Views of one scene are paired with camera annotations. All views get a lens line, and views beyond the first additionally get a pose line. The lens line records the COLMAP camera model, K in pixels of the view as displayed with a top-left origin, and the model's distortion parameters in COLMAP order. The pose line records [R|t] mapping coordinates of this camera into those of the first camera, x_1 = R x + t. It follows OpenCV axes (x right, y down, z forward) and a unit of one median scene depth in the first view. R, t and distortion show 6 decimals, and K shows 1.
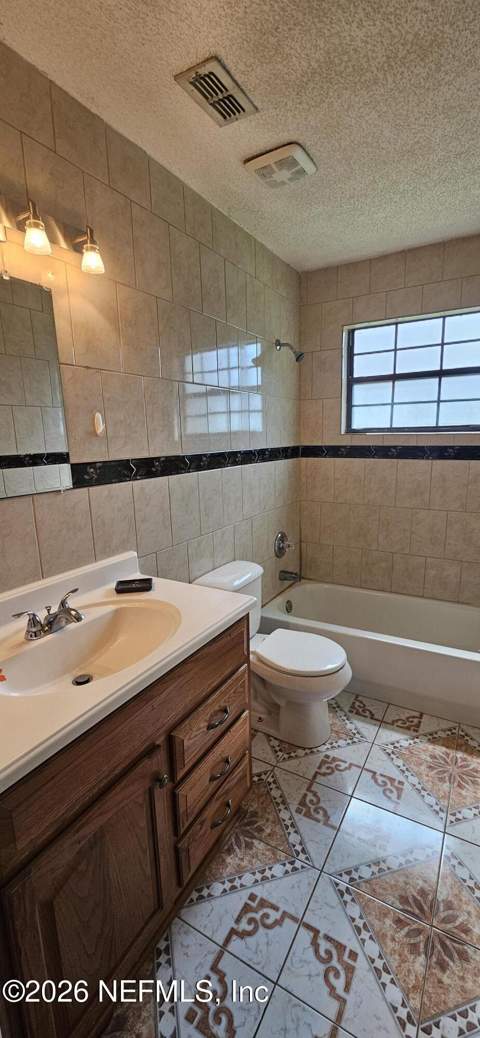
lens RADIAL K [[426.3, 0, 259.1], [0, 426.3, 519.0], [0, 0, 1]] dist [0.000628, -0.000313]
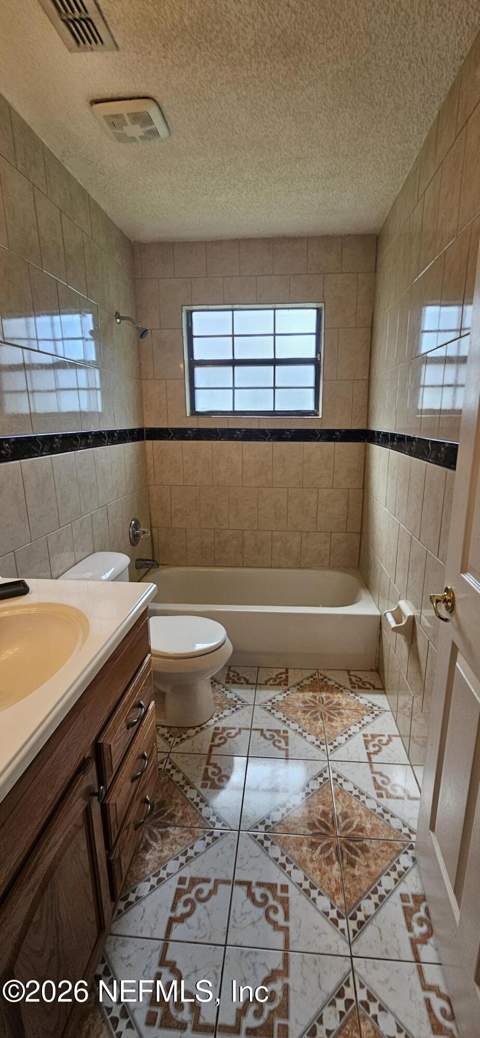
lens RADIAL K [[425.8, 0, 257.1], [0, 425.8, 522.0], [0, 0, 1]] dist [-0.001053, 0.000289]
pose [[0.906448, -0.083266, 0.414027, -0.138242], [0.066989, 0.996307, 0.053707, 0.007240], [-0.416970, -0.020947, 0.908679, 0.028582]]
